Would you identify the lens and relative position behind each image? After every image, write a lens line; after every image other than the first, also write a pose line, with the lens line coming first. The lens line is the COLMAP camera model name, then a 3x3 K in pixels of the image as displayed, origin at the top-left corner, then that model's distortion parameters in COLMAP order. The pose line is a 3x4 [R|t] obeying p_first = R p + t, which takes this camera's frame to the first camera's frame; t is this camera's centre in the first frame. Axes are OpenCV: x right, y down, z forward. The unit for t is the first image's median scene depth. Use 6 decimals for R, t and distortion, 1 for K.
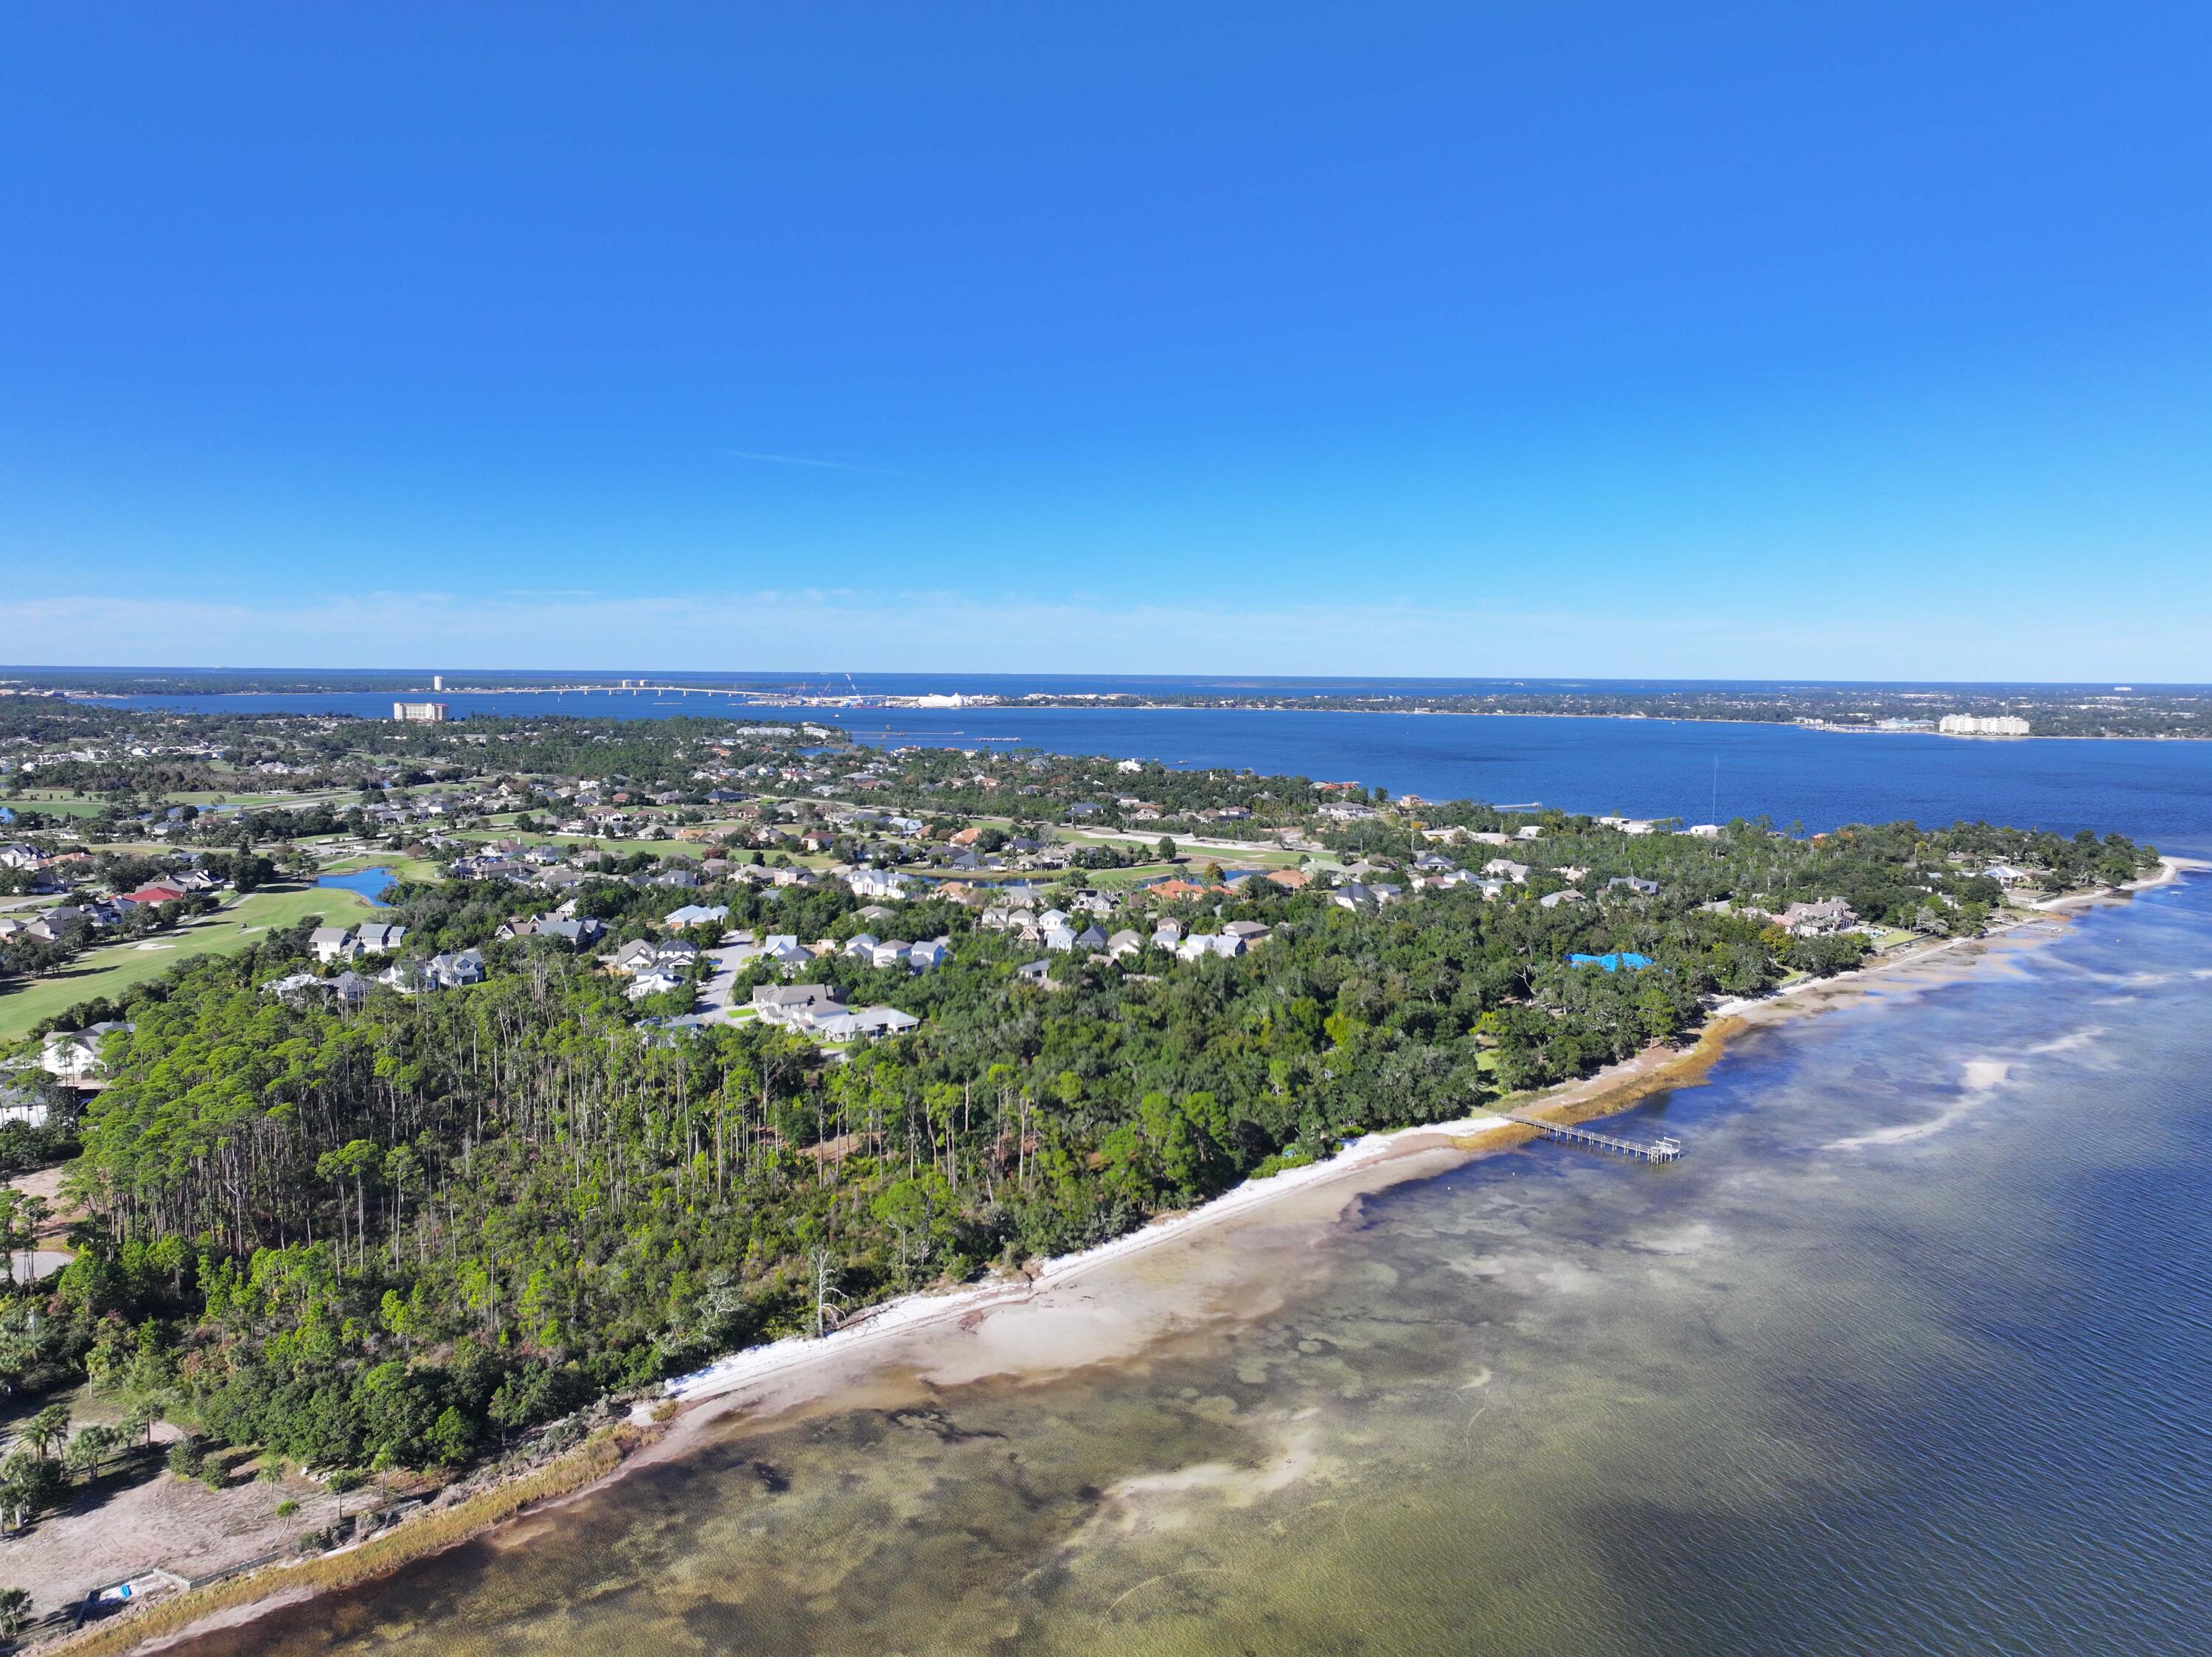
lens RADIAL K [[1544.7, 0, 1115.1], [0, 1544.7, 838.6], [0, 0, 1]] dist [-0.000077, 0.008958]
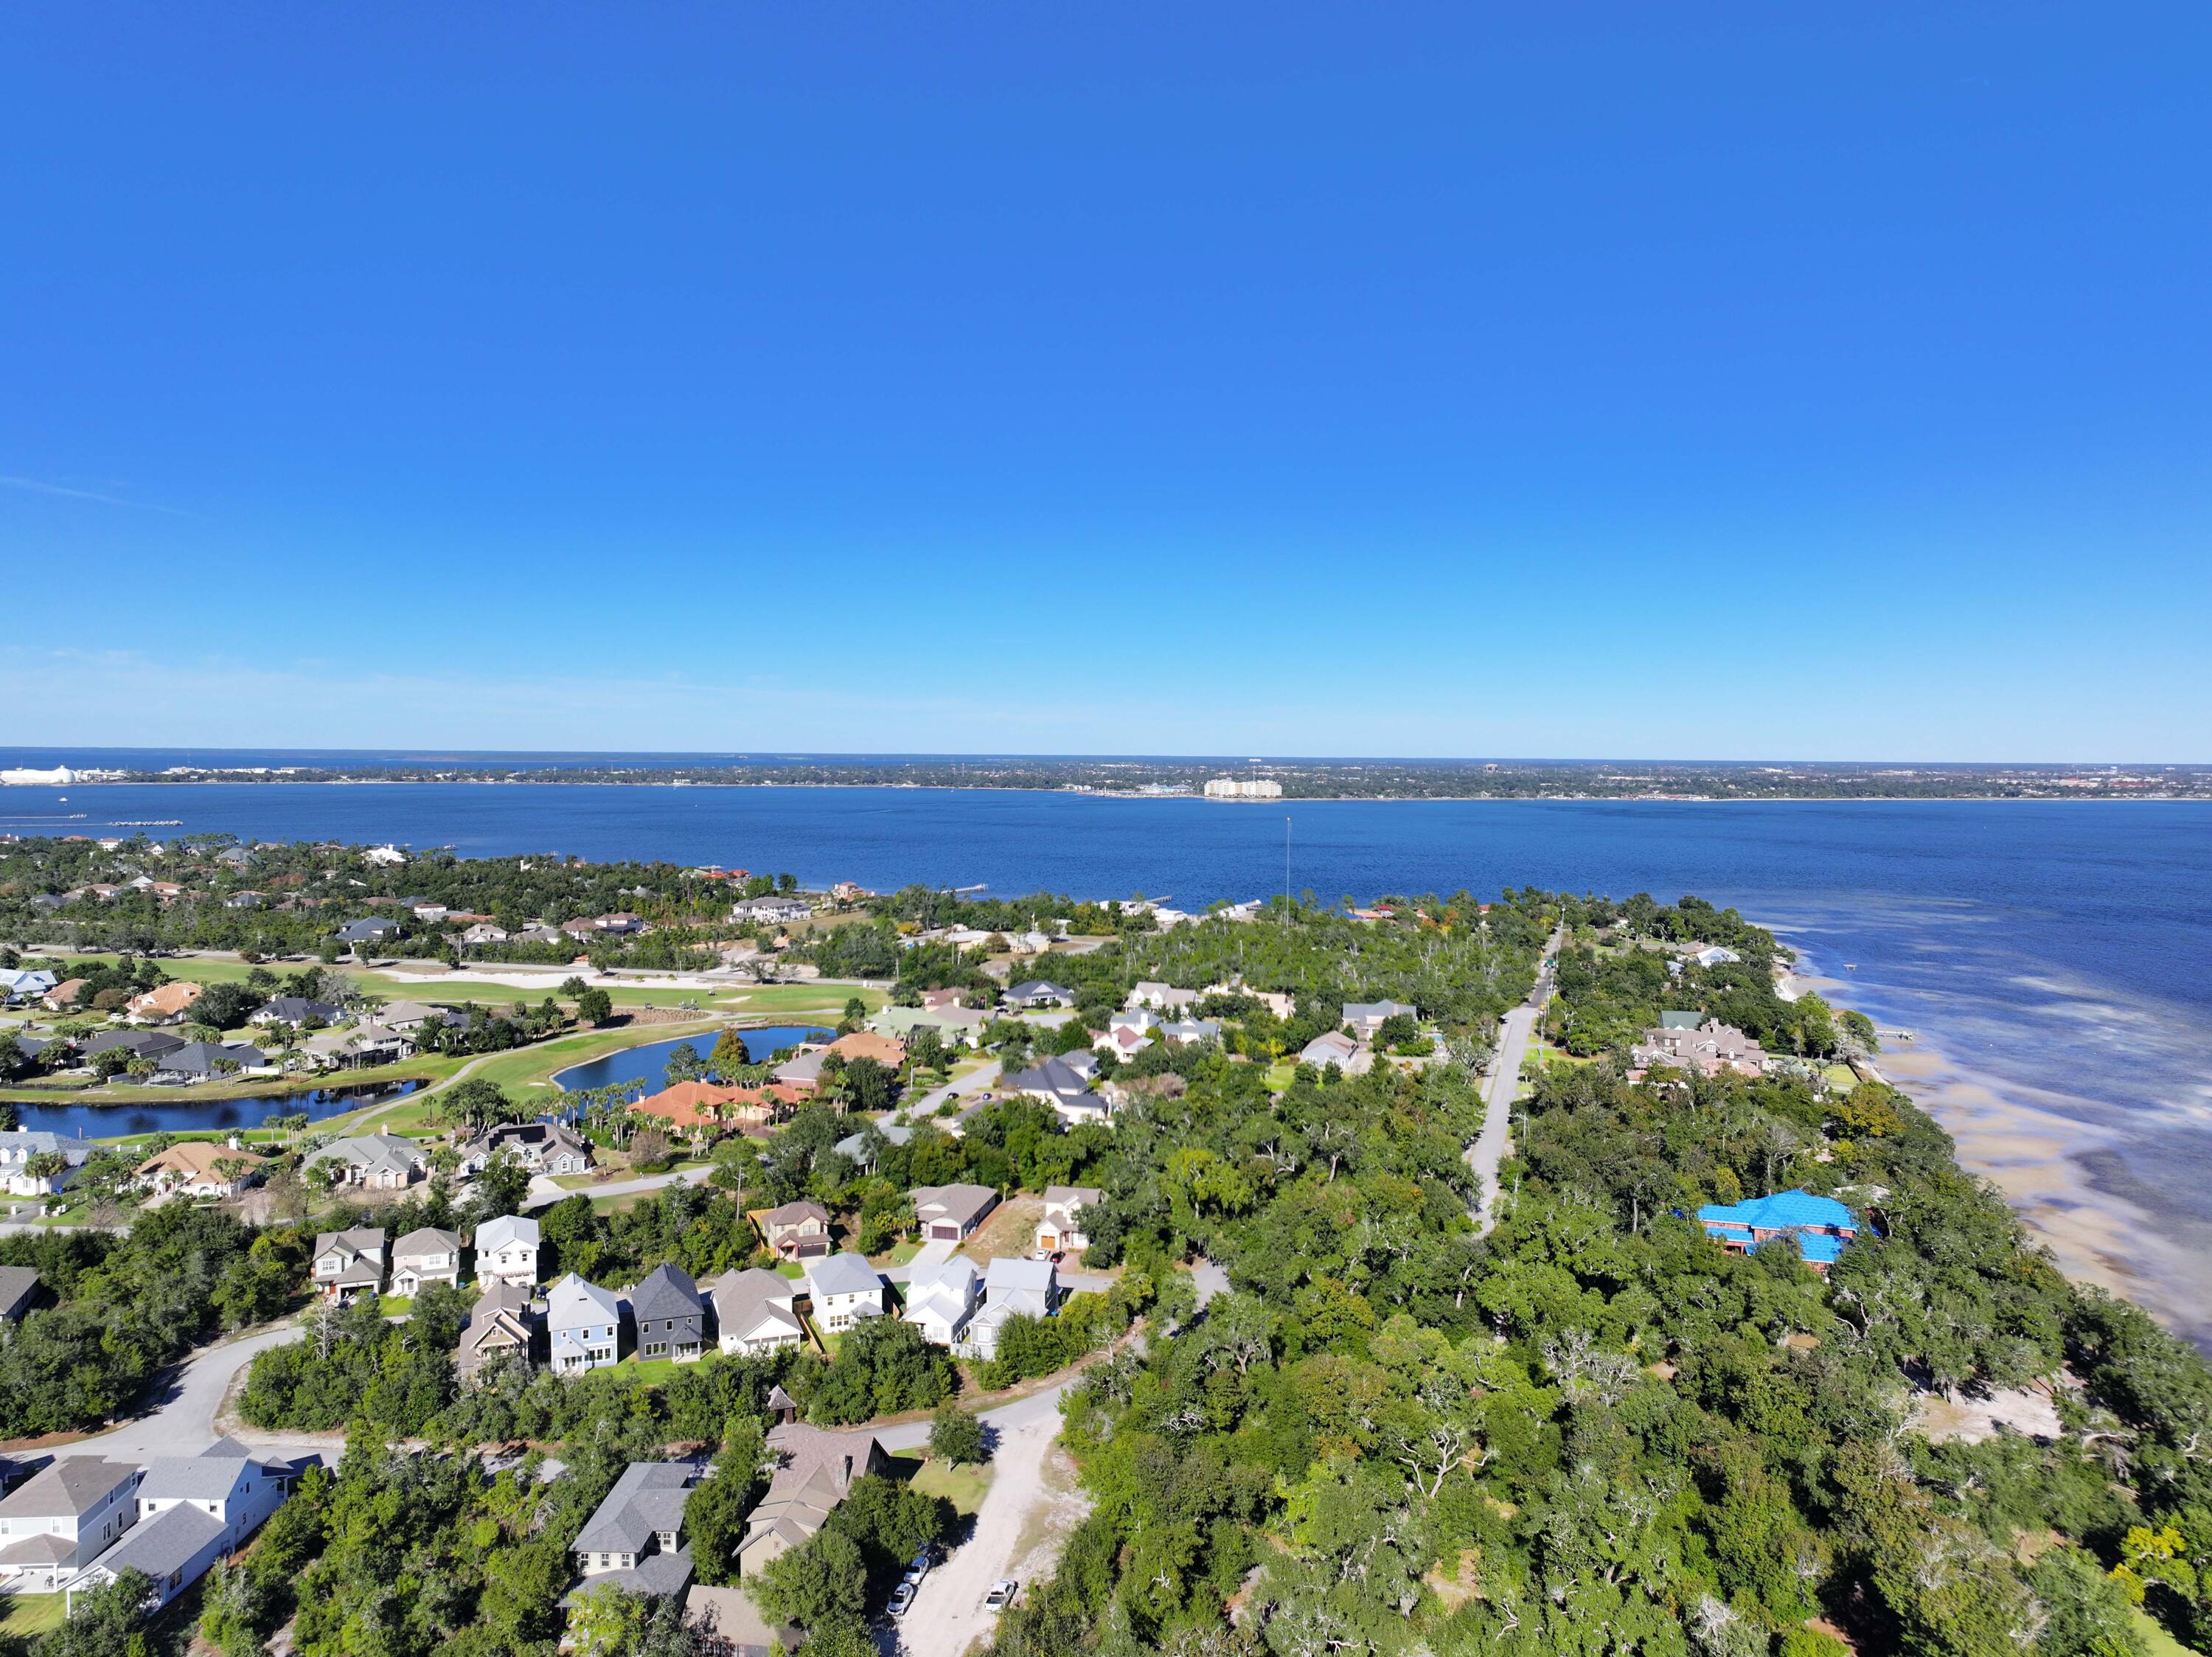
lens RADIAL K [[1557.3, 0, 1106.0], [0, 1557.3, 828.5], [0, 0, 1]] dist [-0.003607, 0.013887]
pose [[0.880776, -0.024813, 0.472882, -0.078825], [0.050889, 0.997803, -0.042427, -0.026258], [-0.470790, 0.061433, 0.880104, 0.470743]]
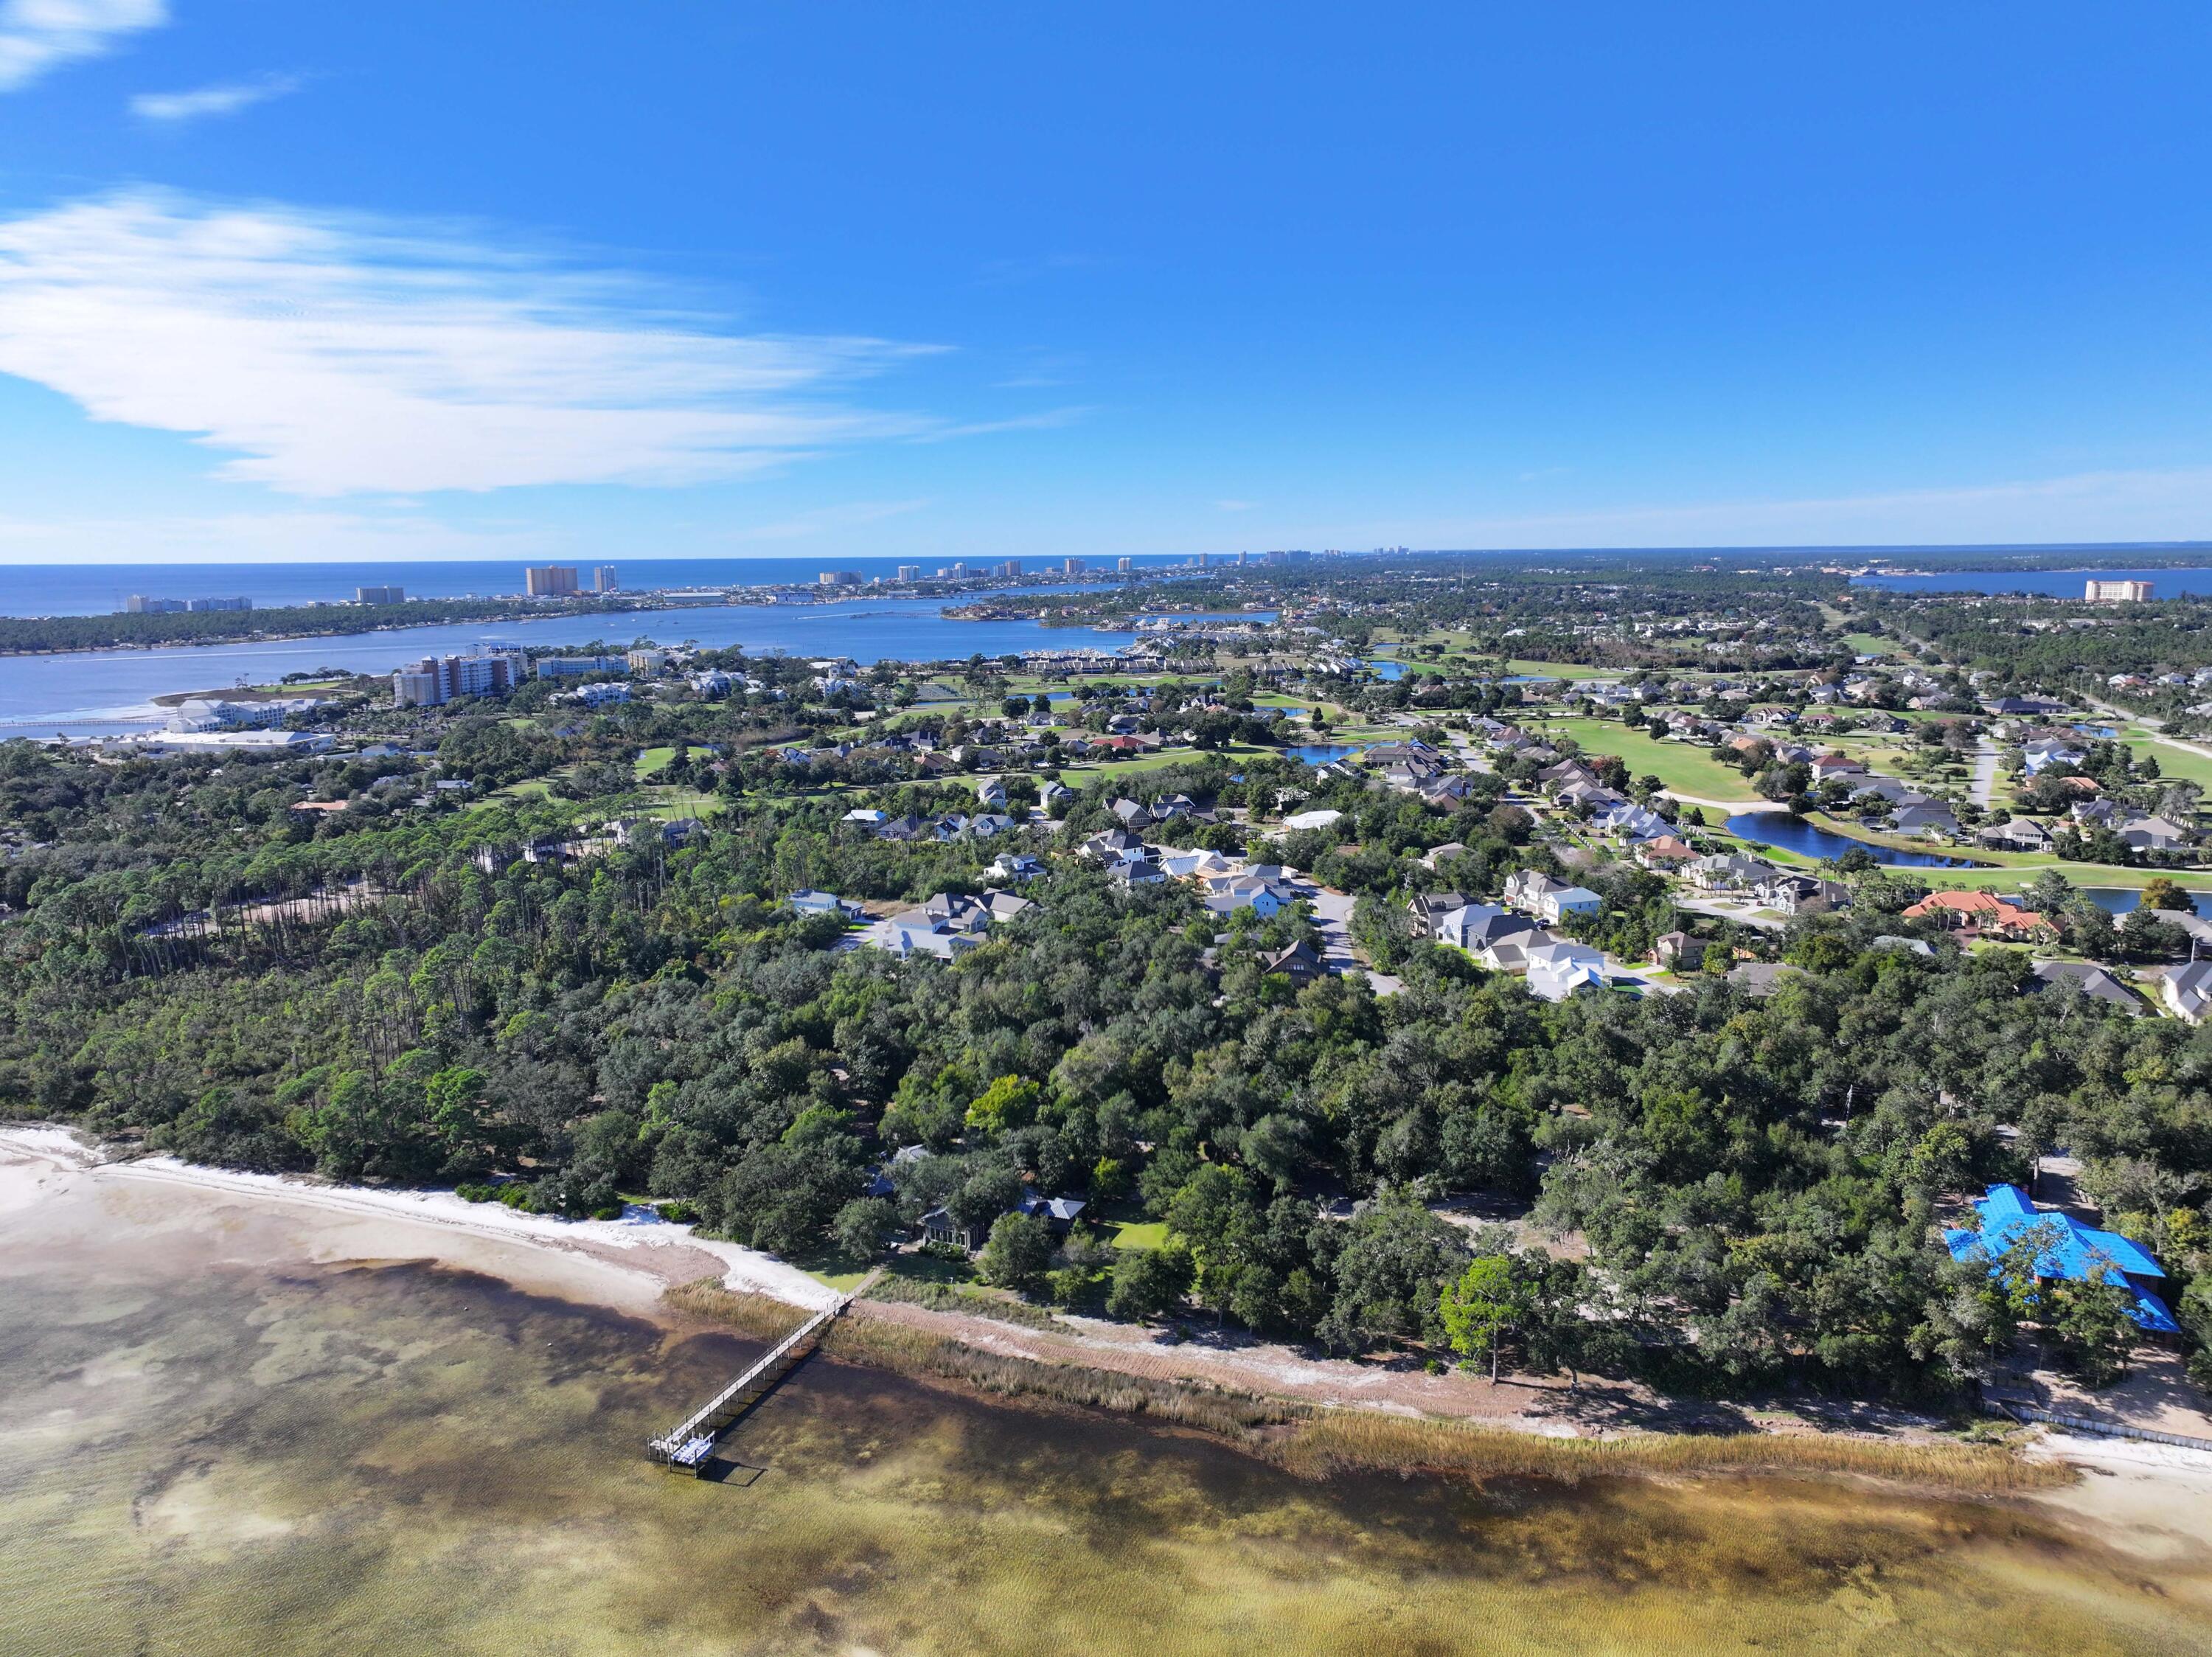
lens RADIAL K [[1557.3, 0, 1106.0], [0, 1557.3, 828.5], [0, 0, 1]] dist [-0.003607, 0.013887]
pose [[0.421603, 0.146241, -0.894910, 0.414172], [-0.082935, 0.988992, 0.122543, -0.040034], [0.902980, 0.022555, 0.429090, 0.433537]]
